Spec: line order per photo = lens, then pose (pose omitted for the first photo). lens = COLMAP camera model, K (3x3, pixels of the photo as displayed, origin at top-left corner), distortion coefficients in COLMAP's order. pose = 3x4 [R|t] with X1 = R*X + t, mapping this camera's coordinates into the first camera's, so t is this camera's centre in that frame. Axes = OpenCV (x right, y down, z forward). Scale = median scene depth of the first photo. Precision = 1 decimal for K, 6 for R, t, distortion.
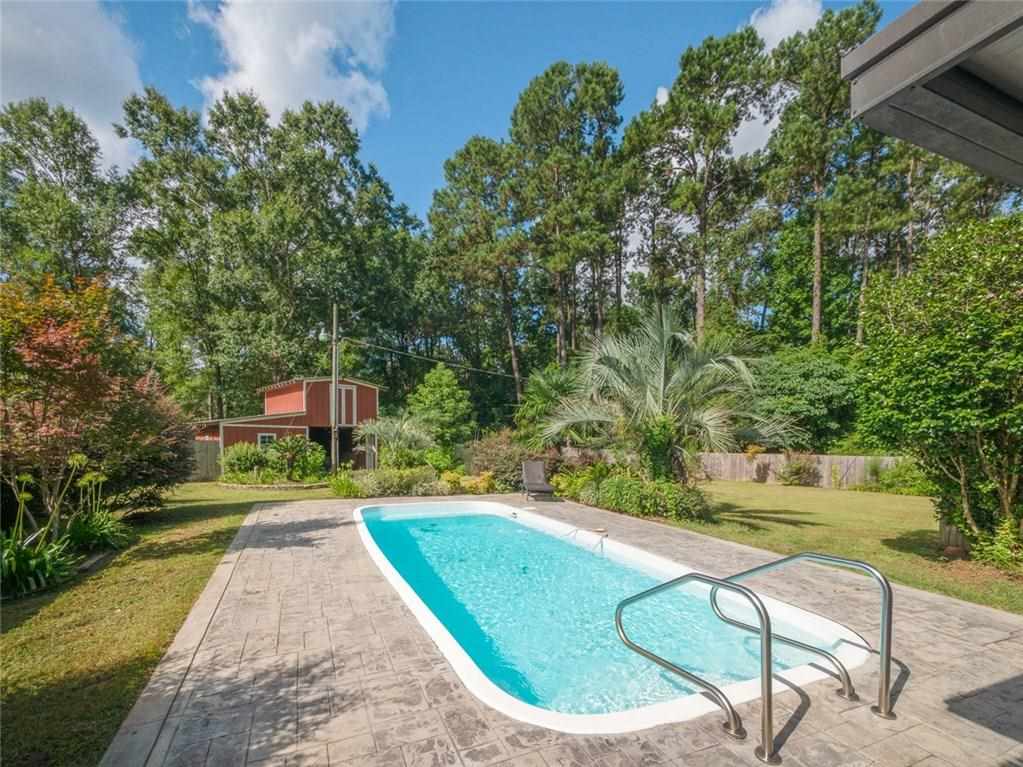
lens RADIAL K [[448.4, 0, 495.7], [0, 448.4, 462.8], [0, 0, 1]] dist [-0.001076, -0.000494]
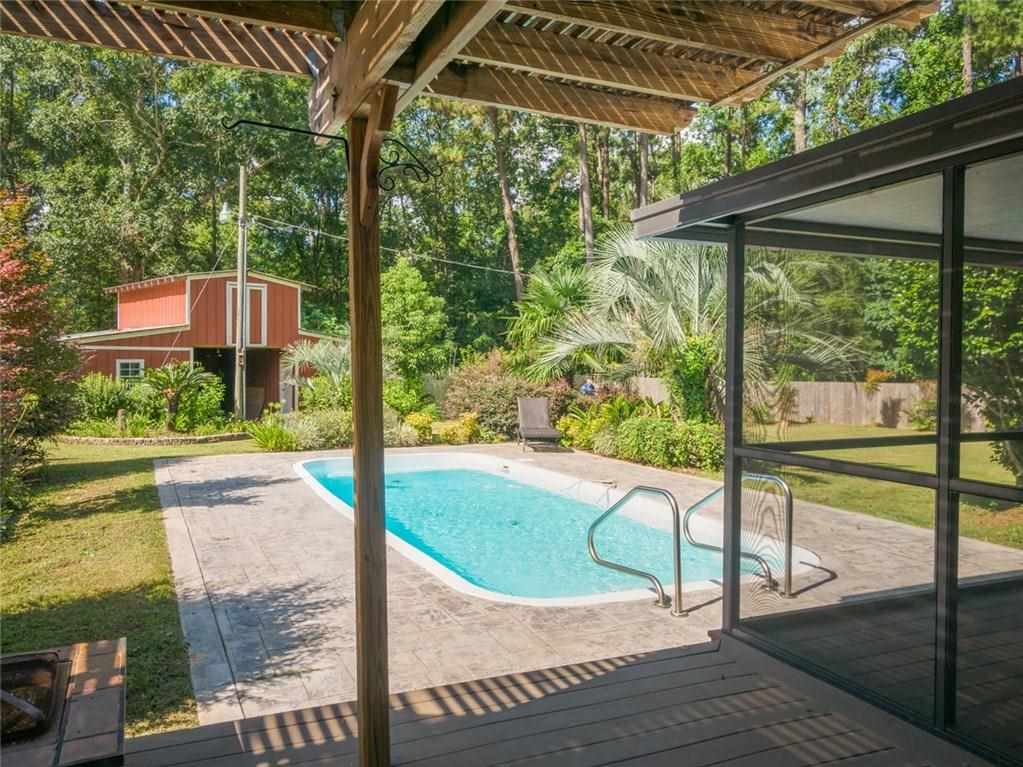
lens RADIAL K [[780.5, 0, 506.5], [0, 780.5, 356.4], [0, 0, 1]] dist [0.009486, -0.004934]
pose [[0.999570, -0.008706, 0.028009, 0.005143], [0.010314, 0.998276, -0.057789, 0.002217], [-0.027458, 0.058053, 0.997936, -0.219734]]
